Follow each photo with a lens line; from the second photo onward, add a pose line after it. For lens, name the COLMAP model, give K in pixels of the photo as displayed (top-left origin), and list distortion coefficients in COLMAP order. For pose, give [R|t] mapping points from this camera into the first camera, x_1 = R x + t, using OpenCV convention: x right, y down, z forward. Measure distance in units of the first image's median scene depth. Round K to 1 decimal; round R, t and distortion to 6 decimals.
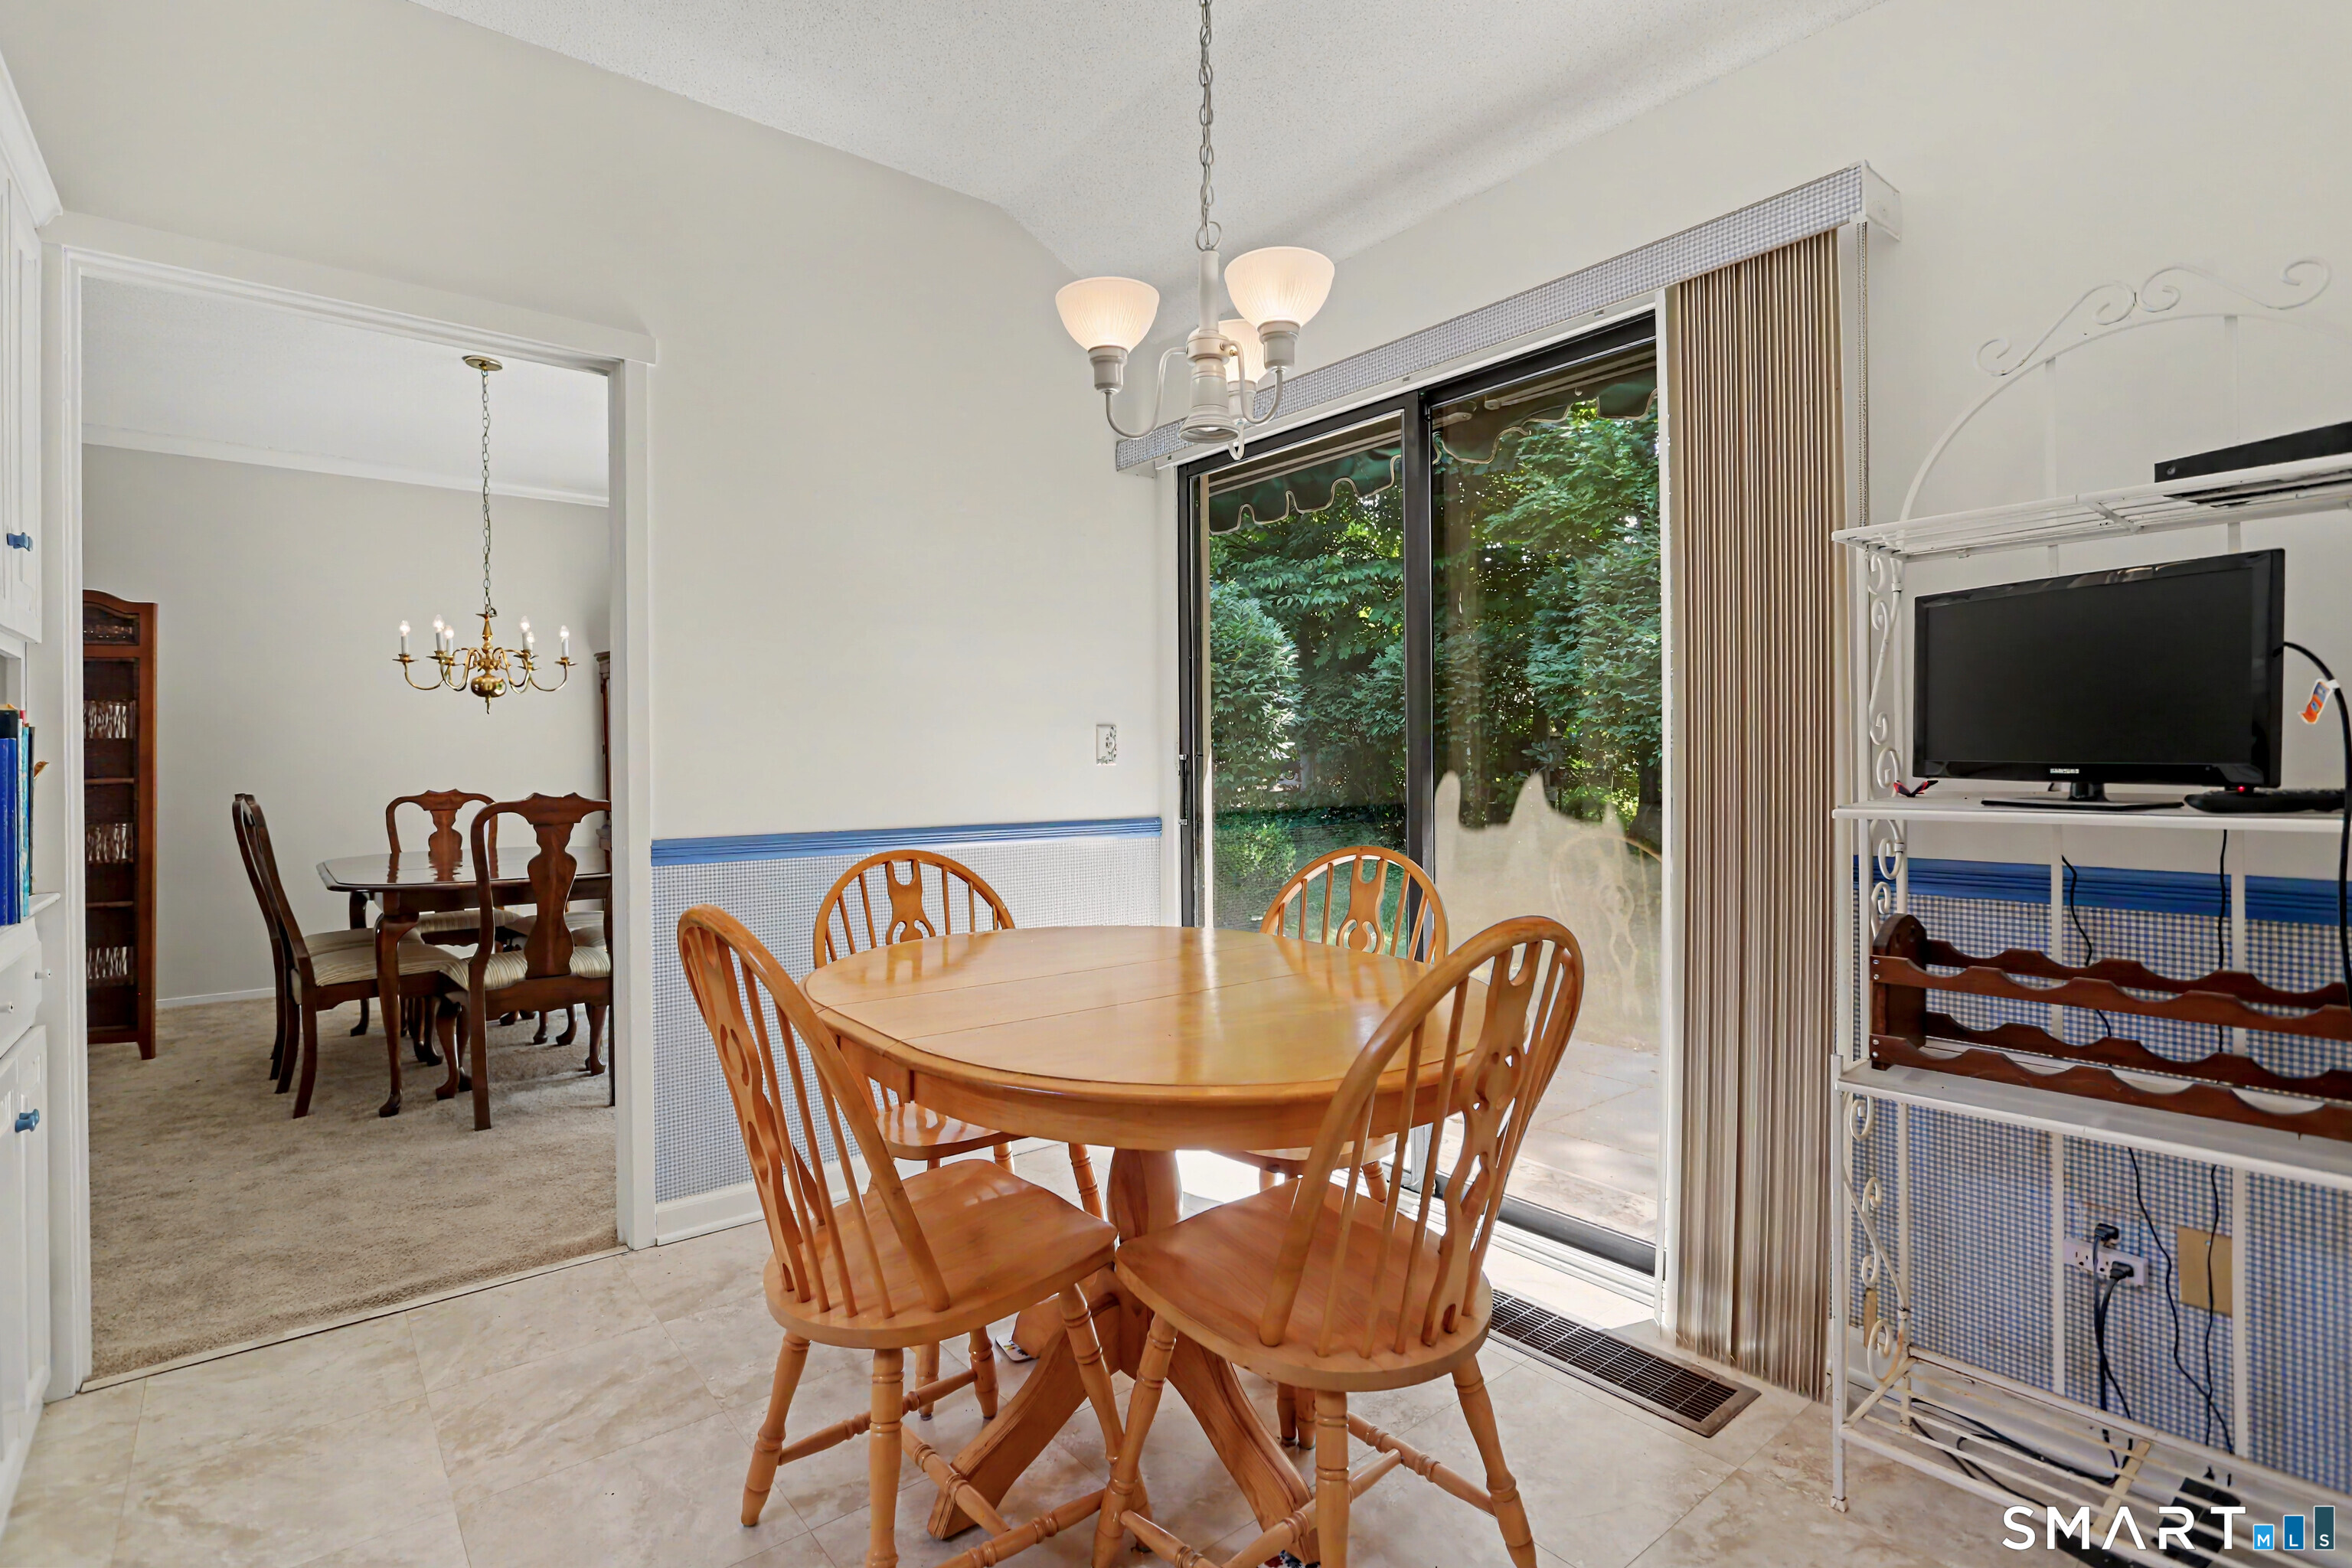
lens RADIAL K [[1118.0, 0, 1178.8], [0, 1118.0, 765.4], [0, 0, 1]] dist [-0.014585, 0.006368]
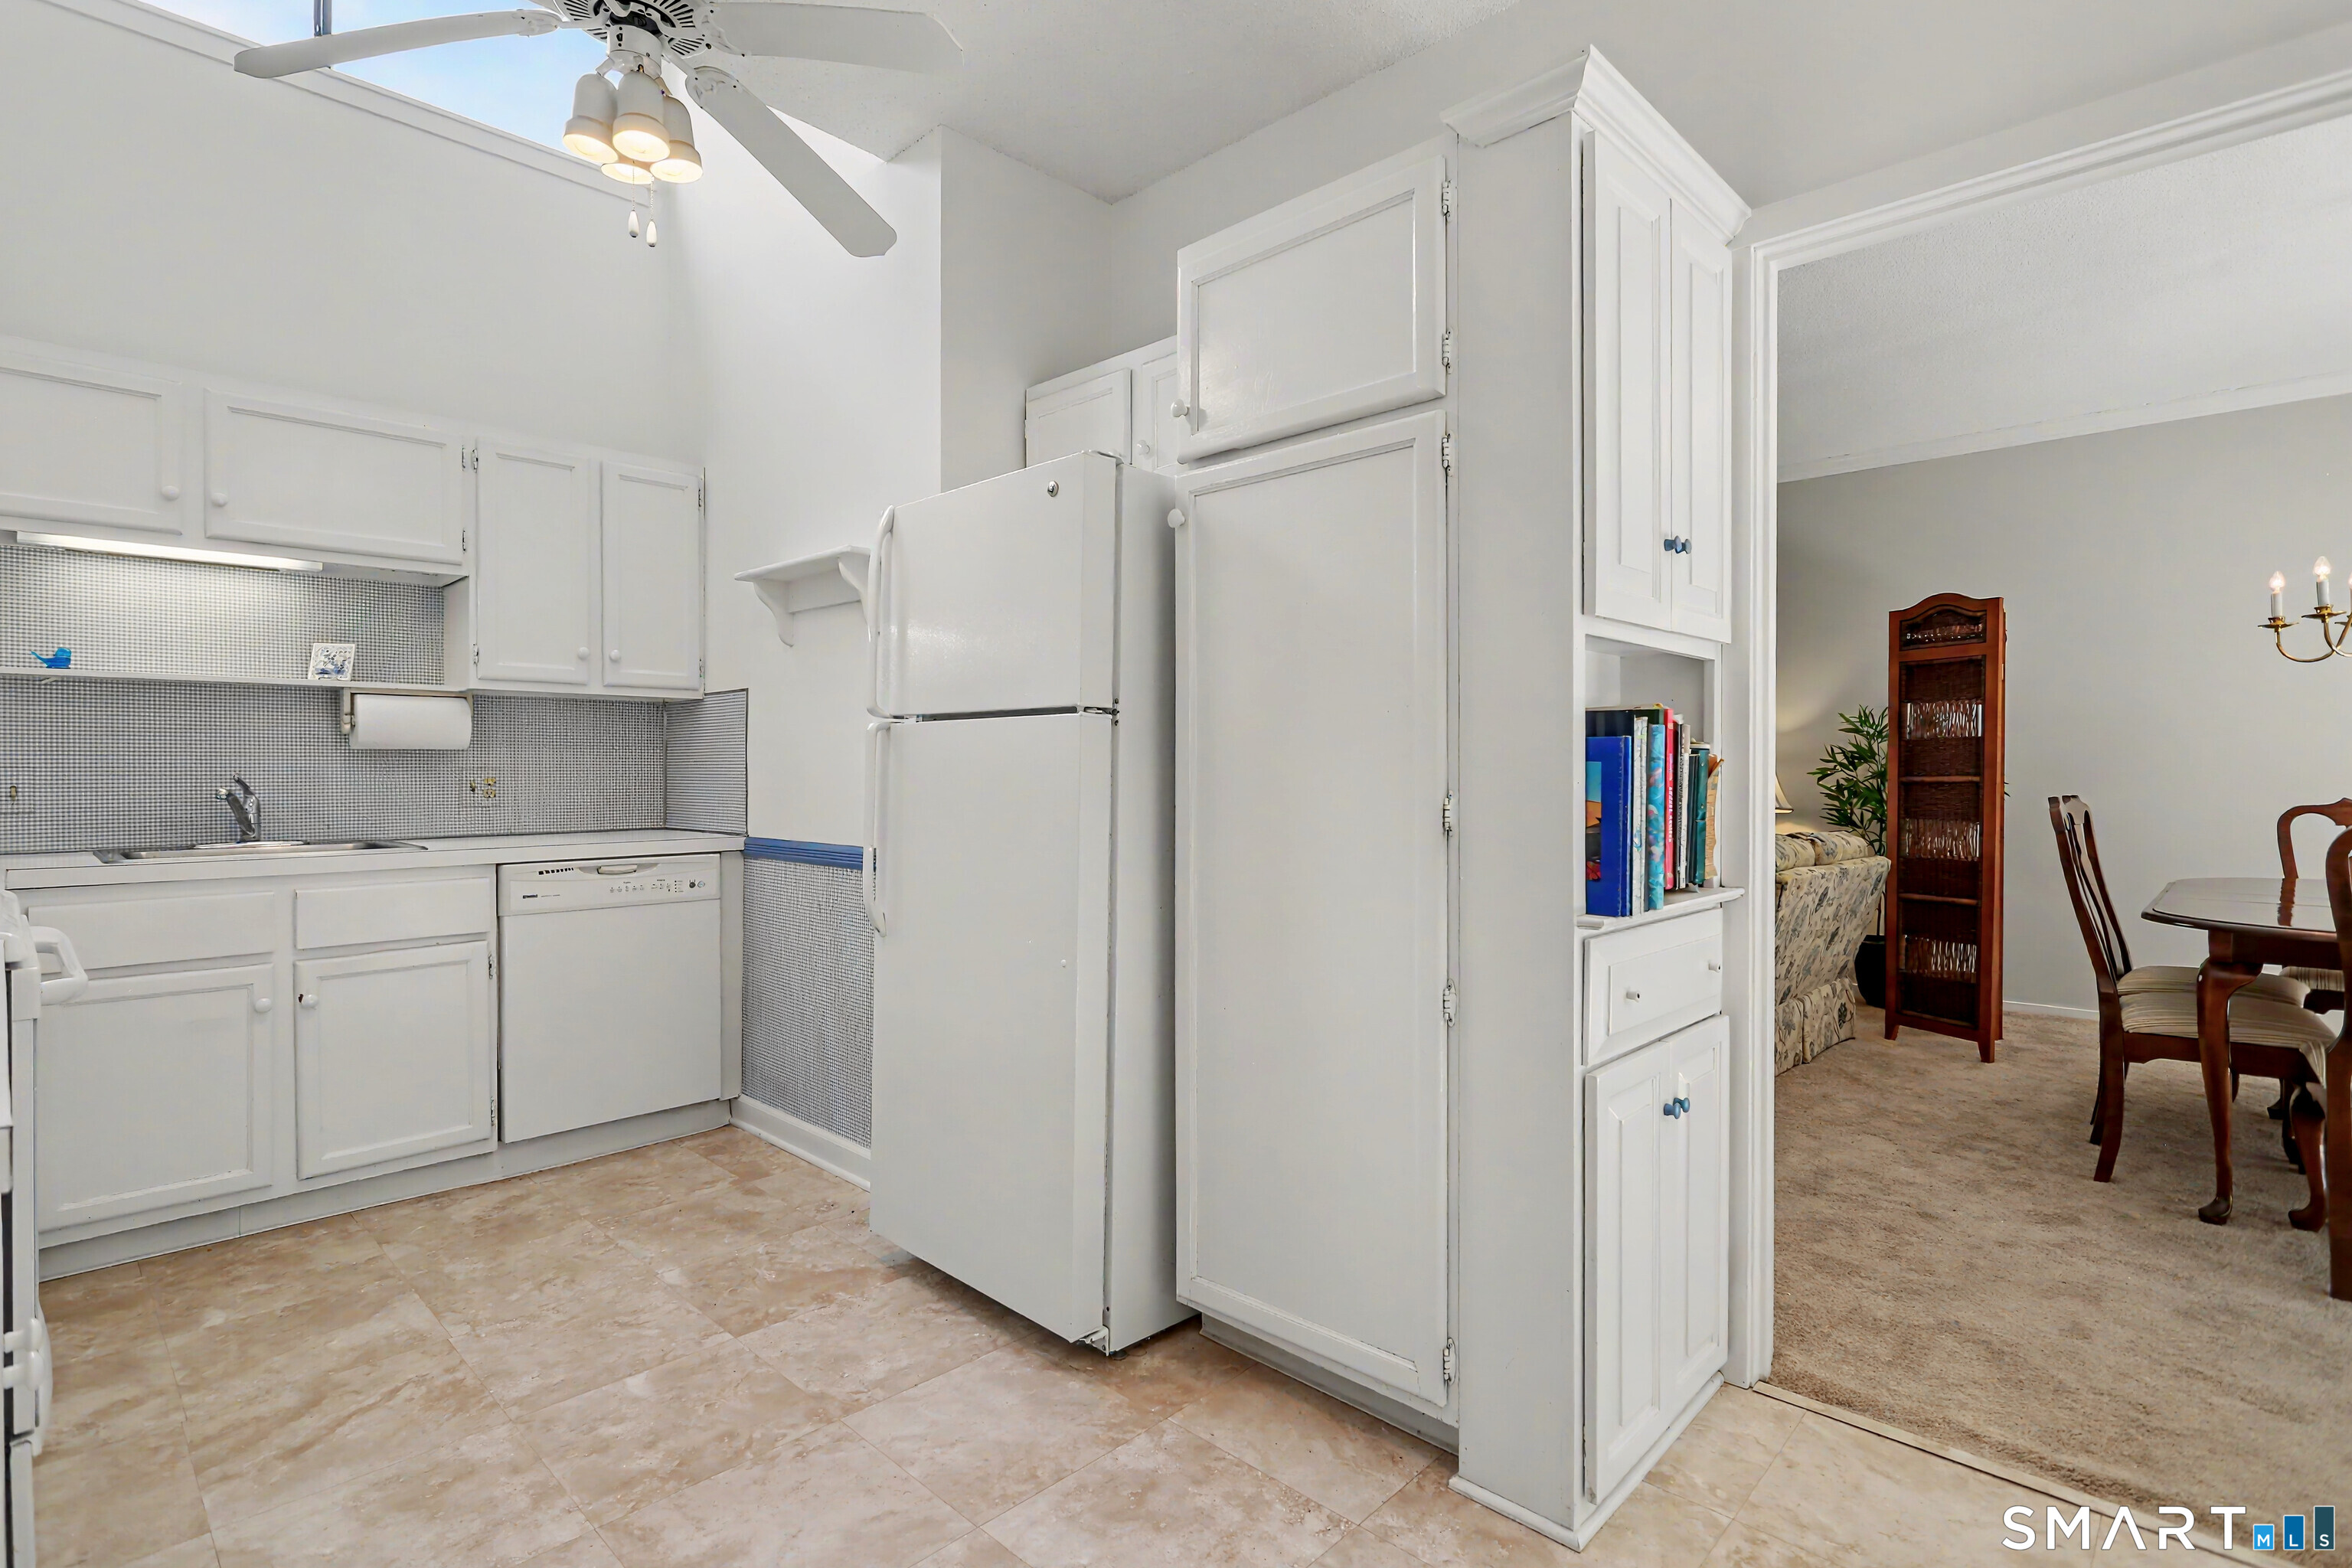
lens RADIAL K [[1125.1, 0, 1161.9], [0, 1125.1, 772.6], [0, 0, 1]] dist [-0.001015, -0.001083]
pose [[0.108900, 0.010524, -0.993997, -0.037282], [-0.002547, 0.999944, 0.010308, -0.000901], [0.994049, 0.001409, 0.108920, 0.297846]]
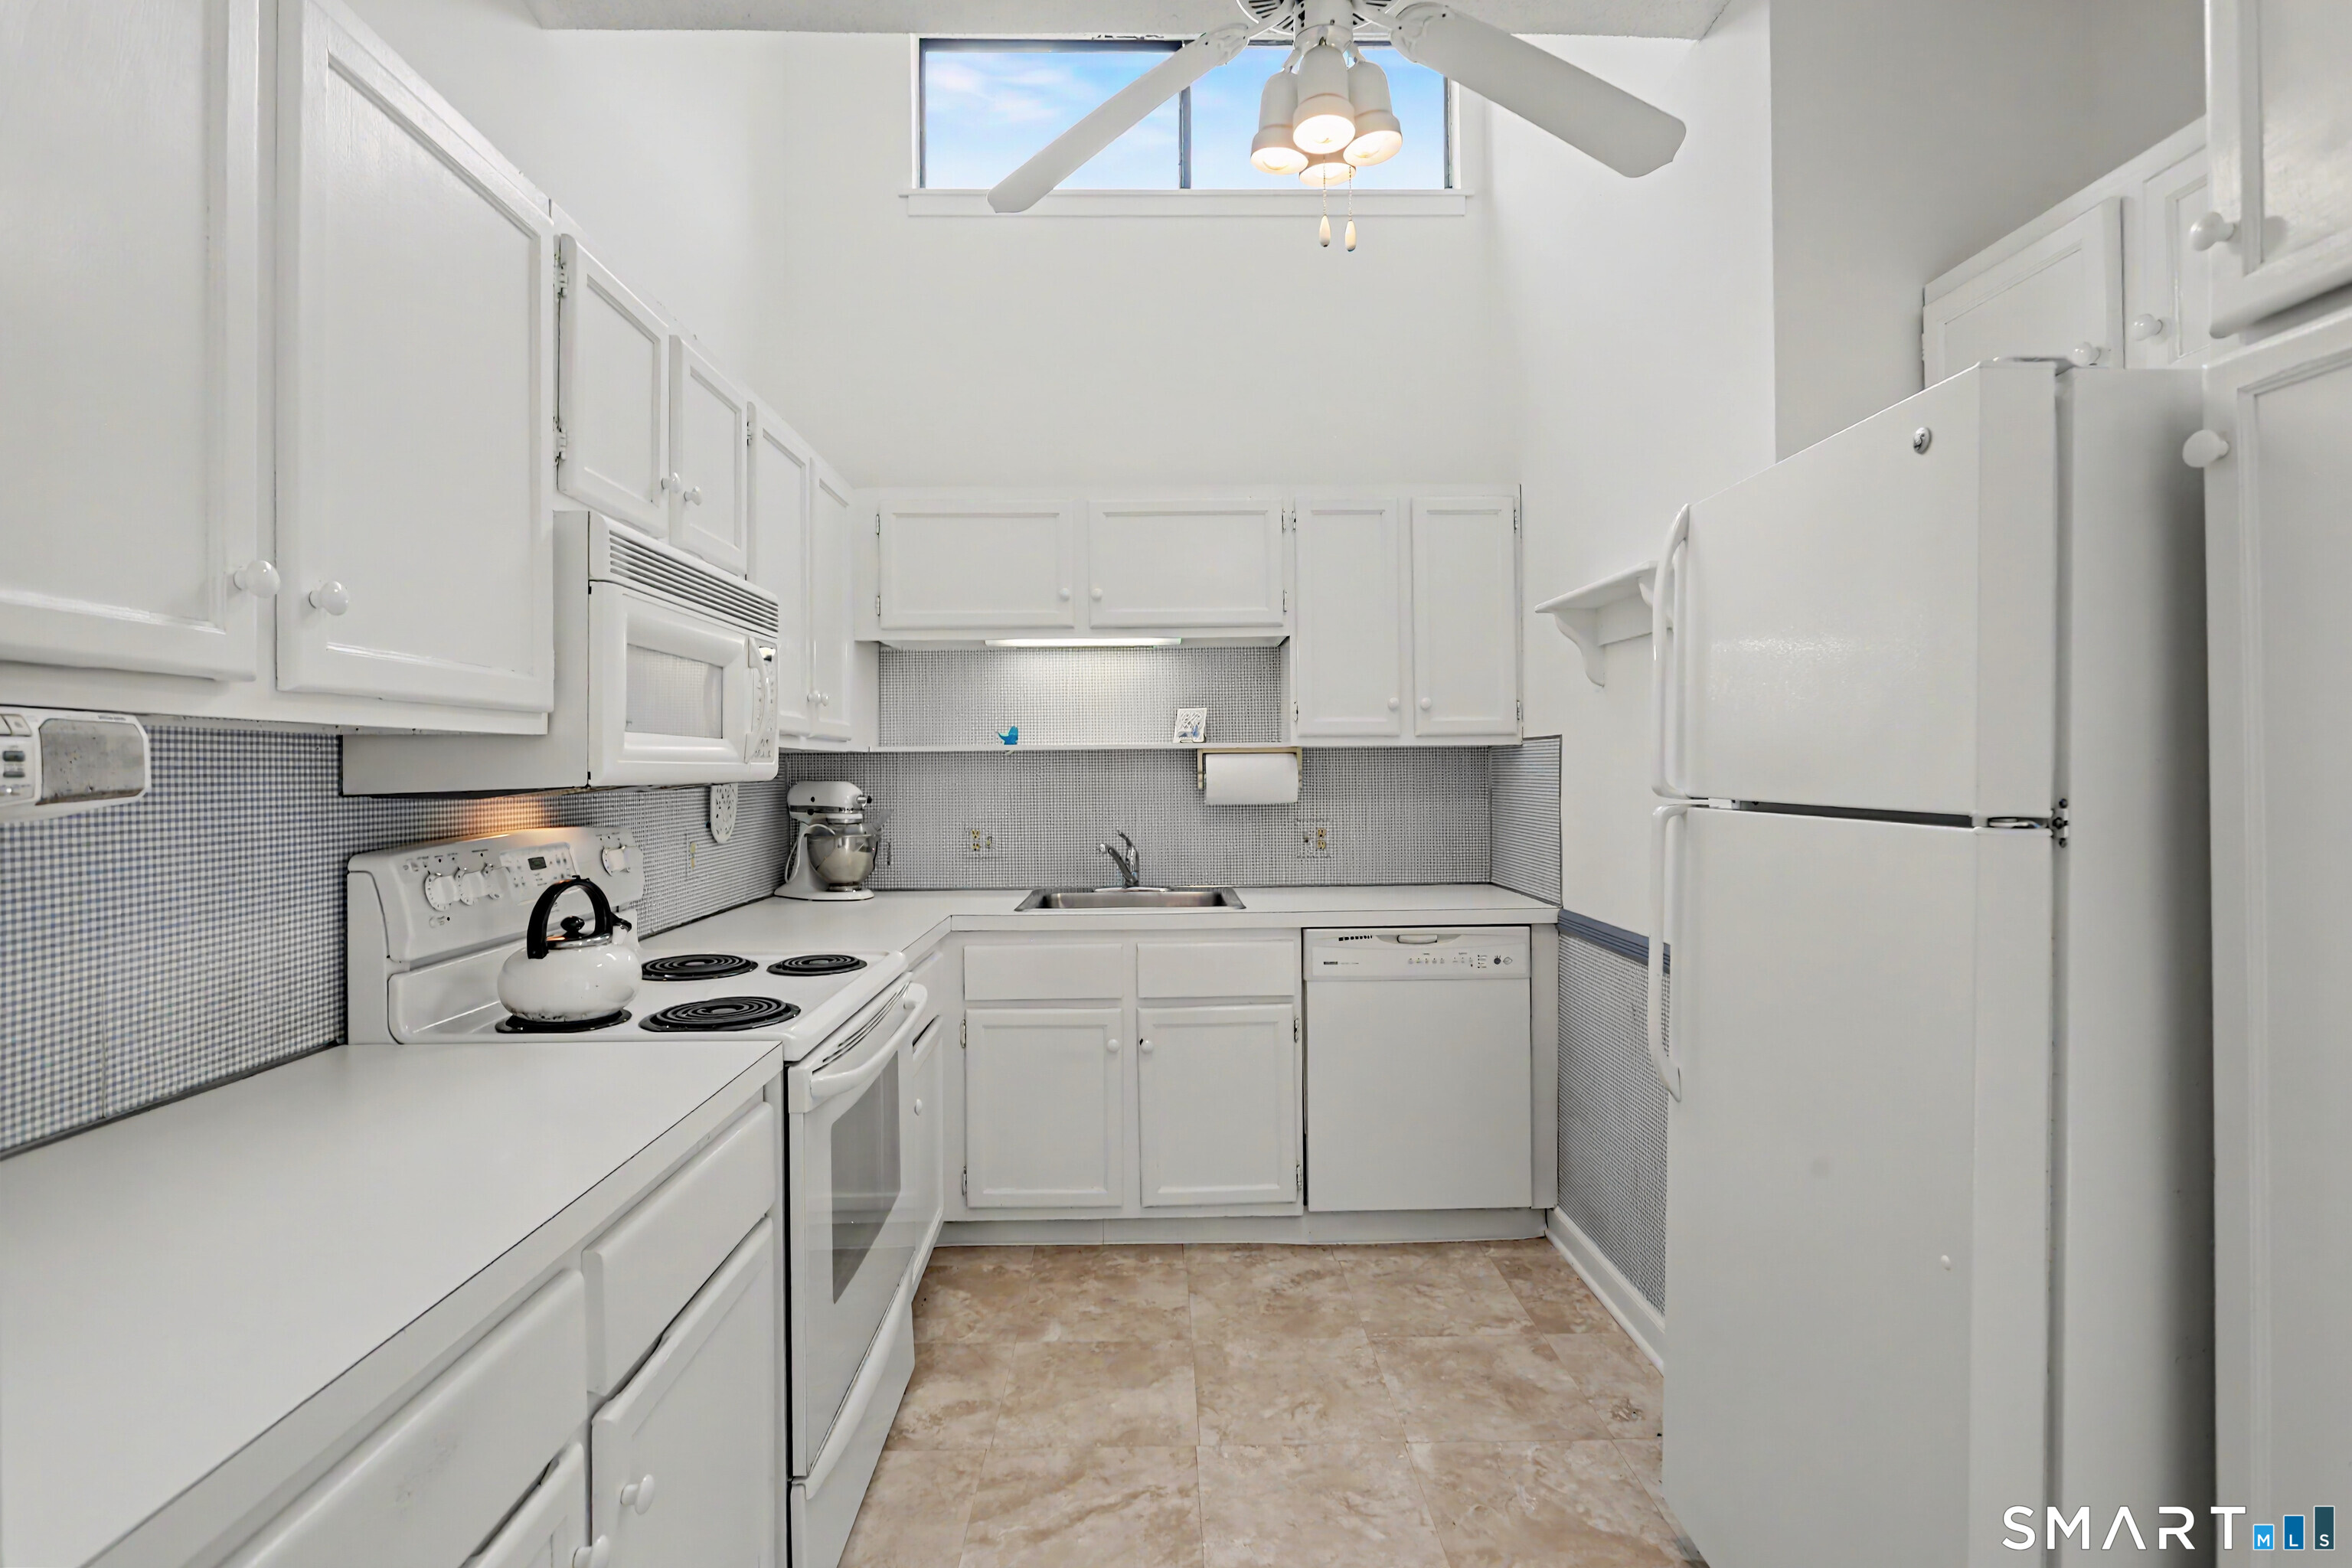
lens RADIAL K [[1118.0, 0, 1178.8], [0, 1118.0, 765.4], [0, 0, 1]] dist [-0.014585, 0.006368]
pose [[-0.618473, 0.010132, -0.785741, -0.322351], [0.009929, 0.999938, 0.005079, -0.073413], [0.785743, -0.004661, -0.618535, 0.357914]]
